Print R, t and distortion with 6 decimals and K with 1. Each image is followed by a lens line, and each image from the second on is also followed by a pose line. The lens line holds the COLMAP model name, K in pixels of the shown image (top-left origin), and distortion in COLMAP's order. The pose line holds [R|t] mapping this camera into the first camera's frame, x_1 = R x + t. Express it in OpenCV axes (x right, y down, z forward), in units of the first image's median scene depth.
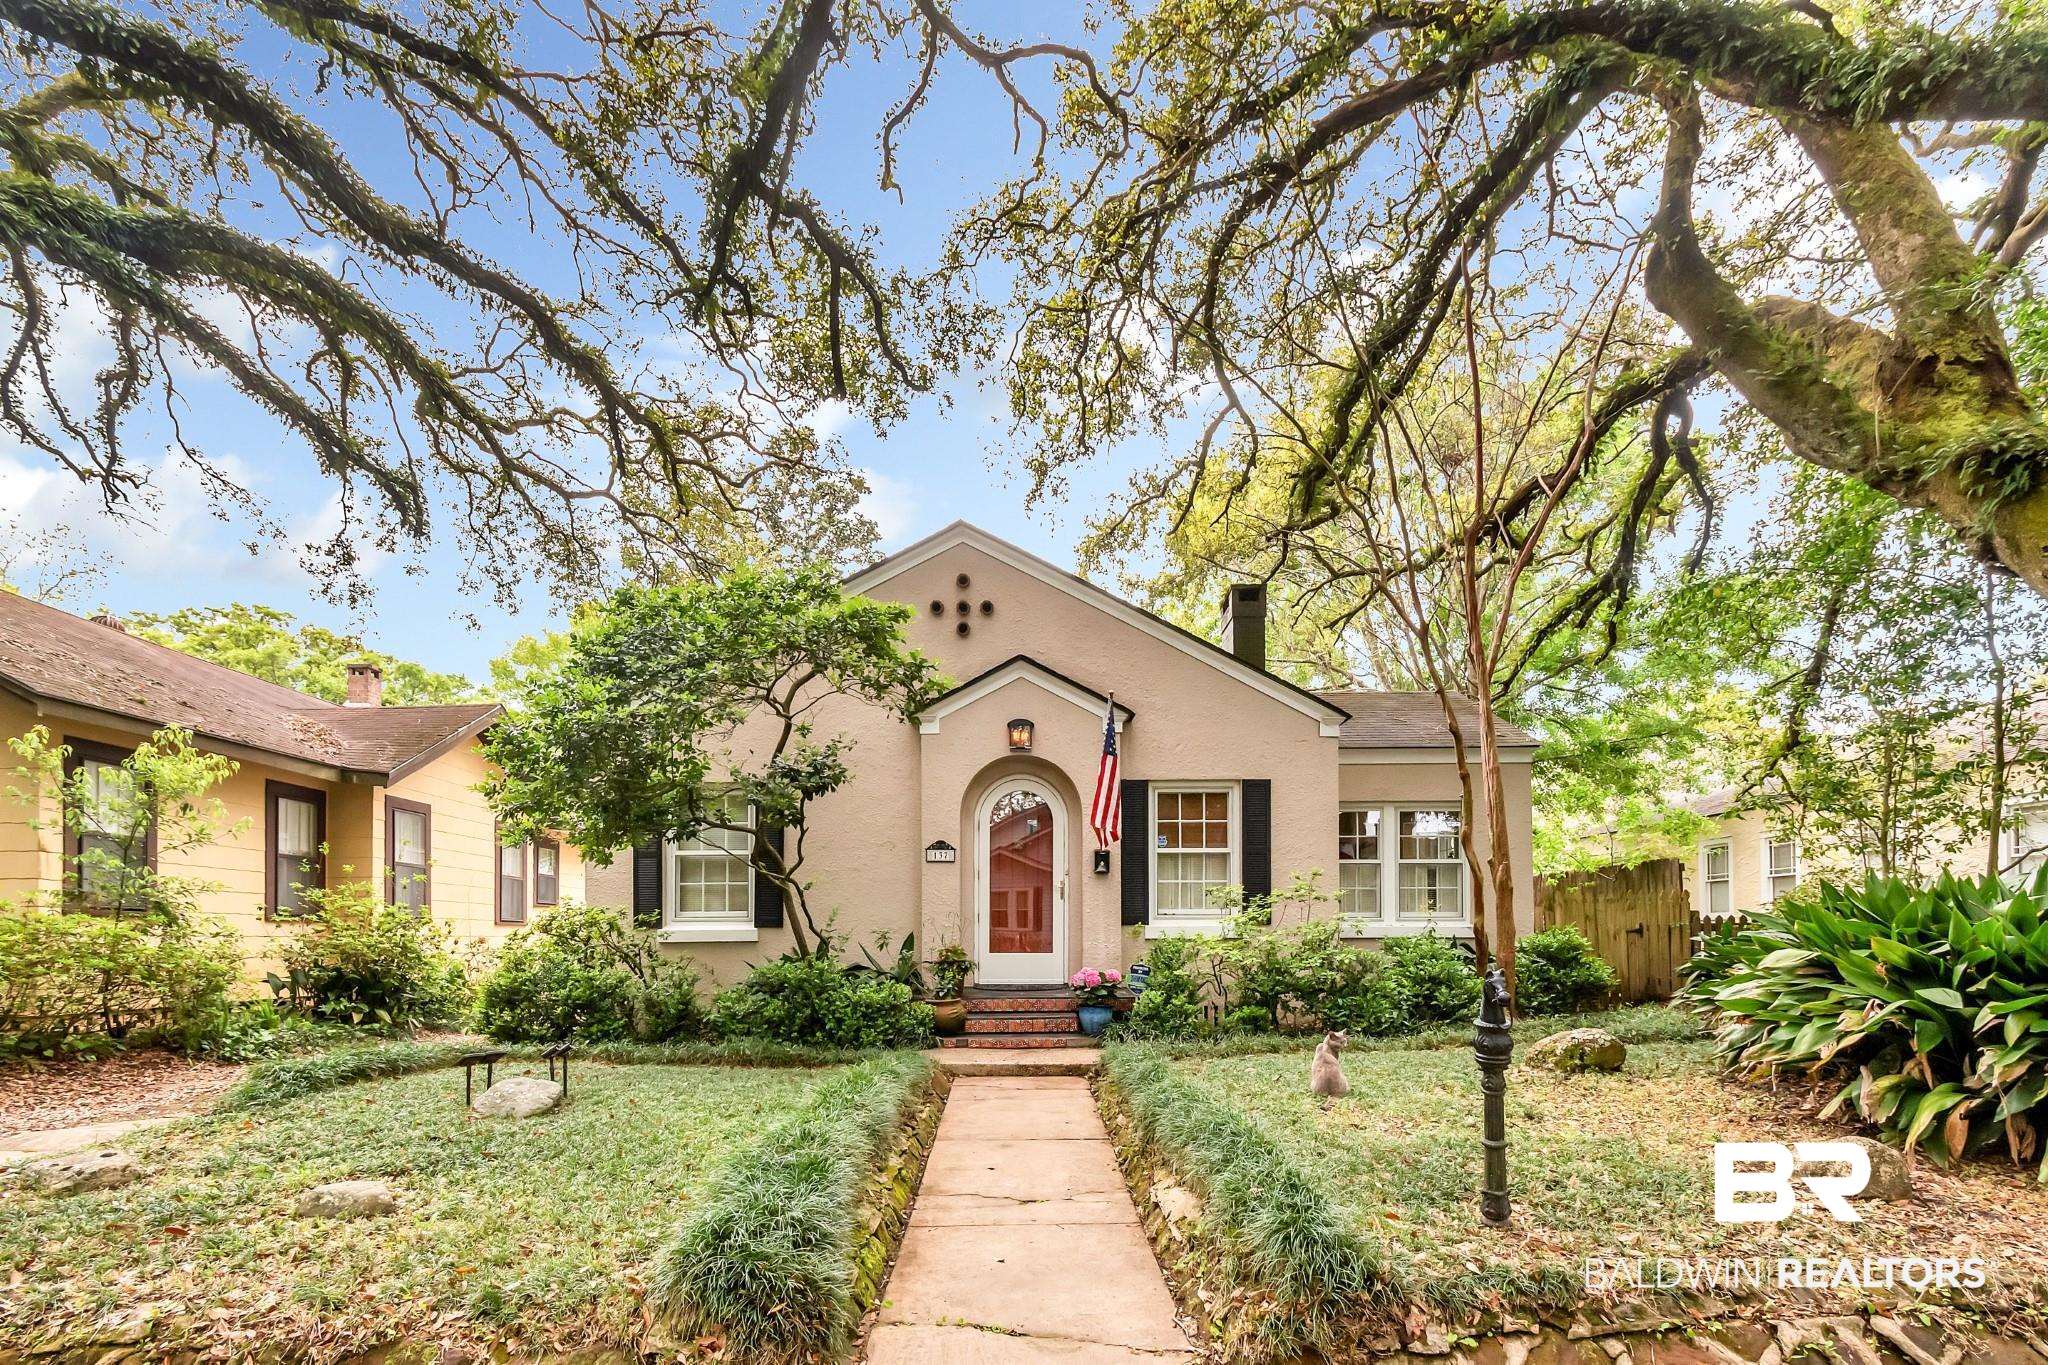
lens RADIAL K [[949.4, 0, 1106.4], [0, 949.4, 849.2], [0, 0, 1]] dist [0.002121, -0.000371]
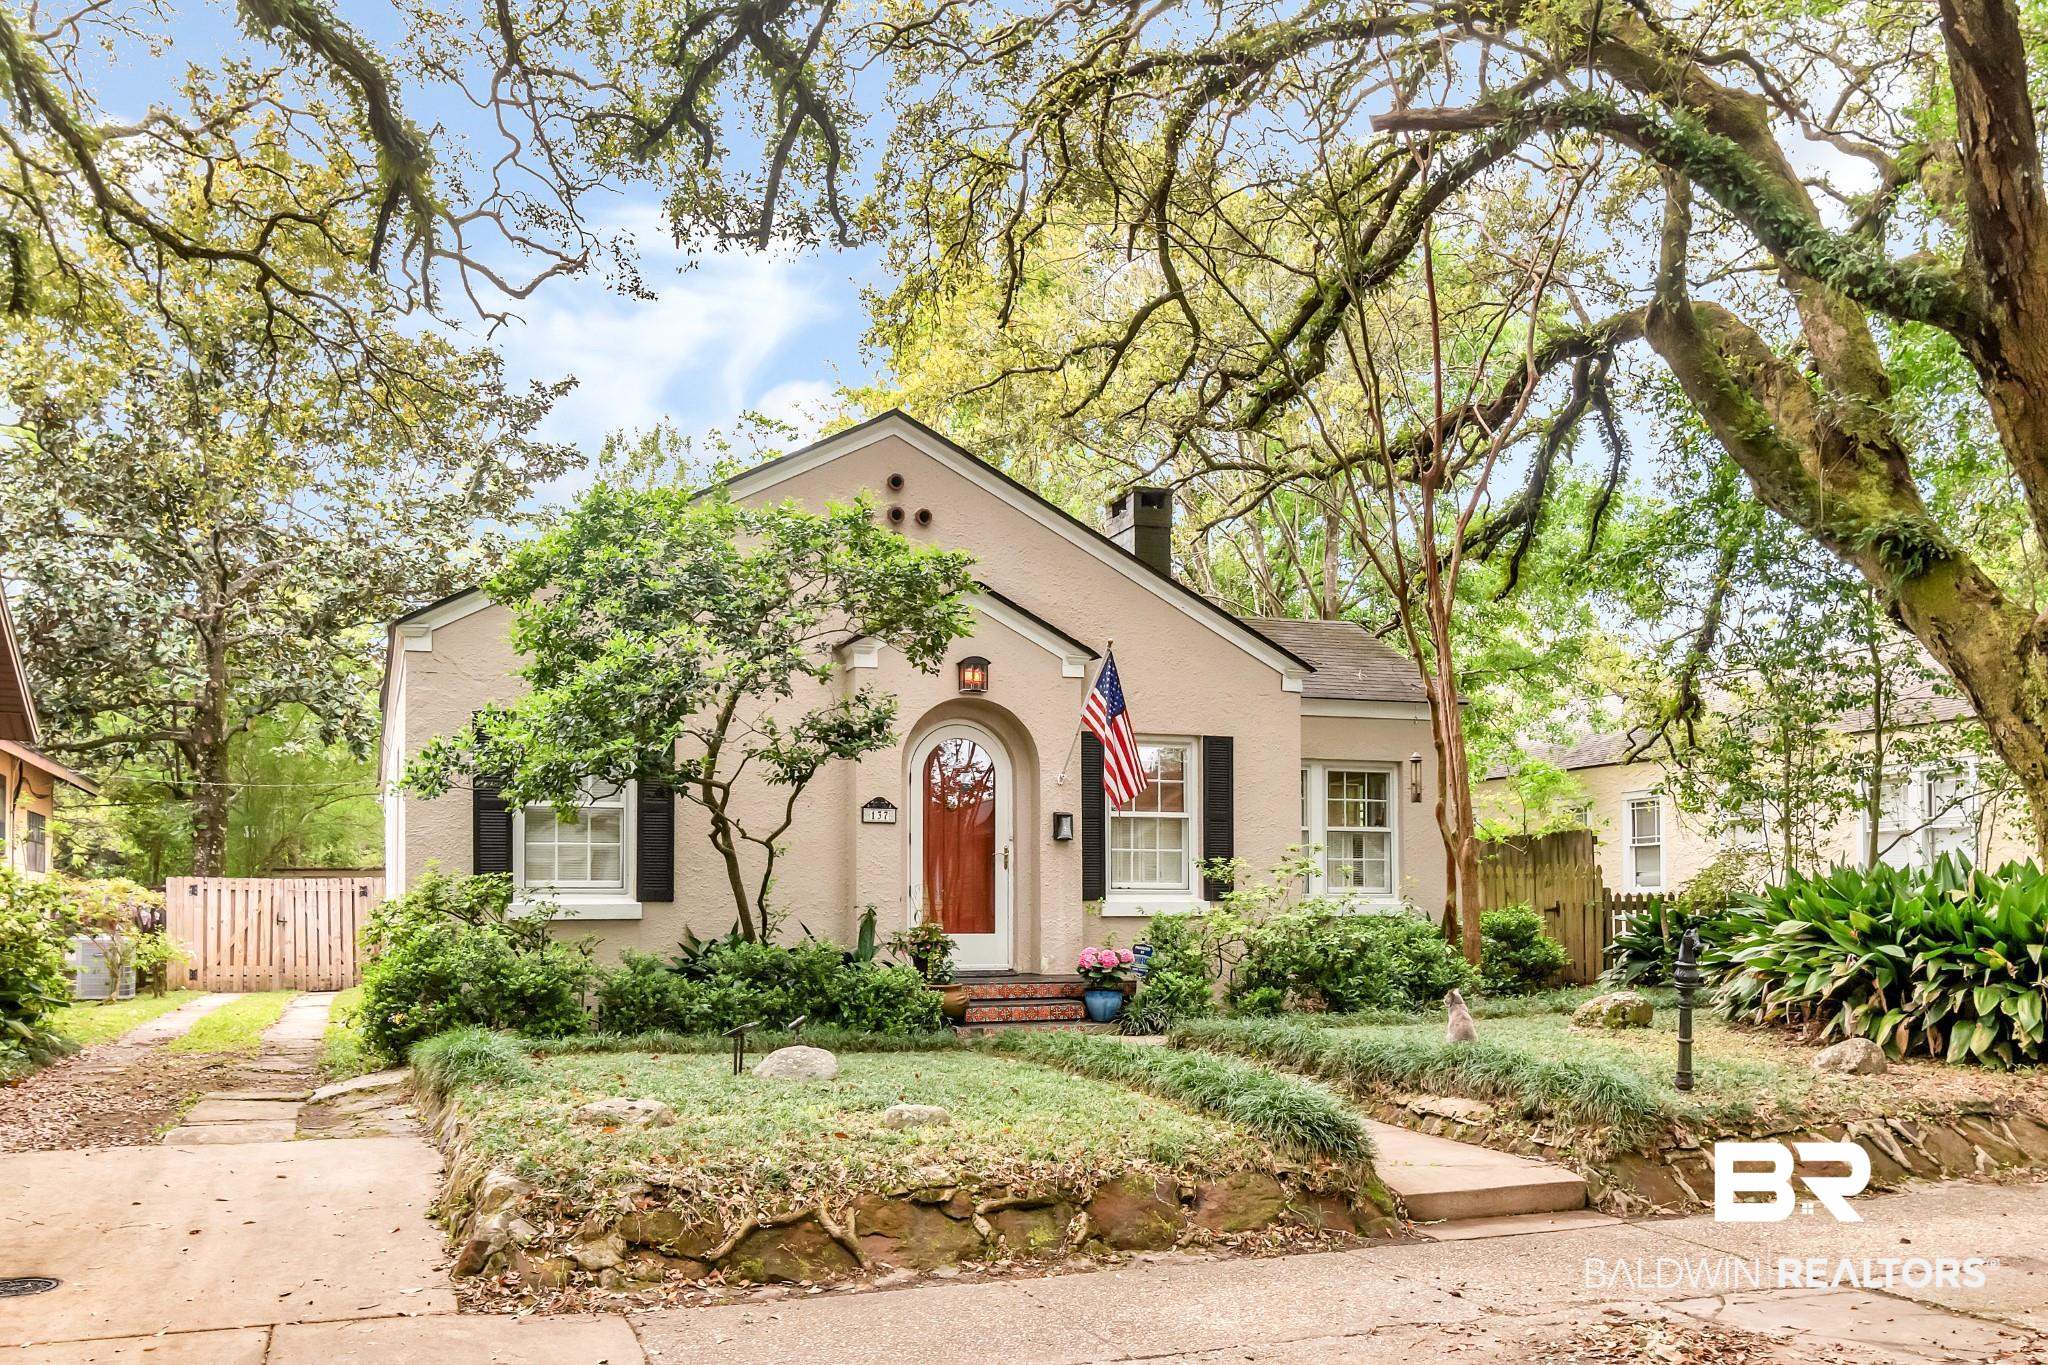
lens RADIAL K [[1724.1, 0, 1031.9], [0, 1724.1, 676.9], [0, 0, 1]] dist [0.001802, -0.008679]
pose [[0.942885, 0.047249, 0.329751, -0.949377], [-0.030740, 0.998007, -0.055105, -0.061001], [-0.331697, 0.041822, 0.942458, -0.814948]]
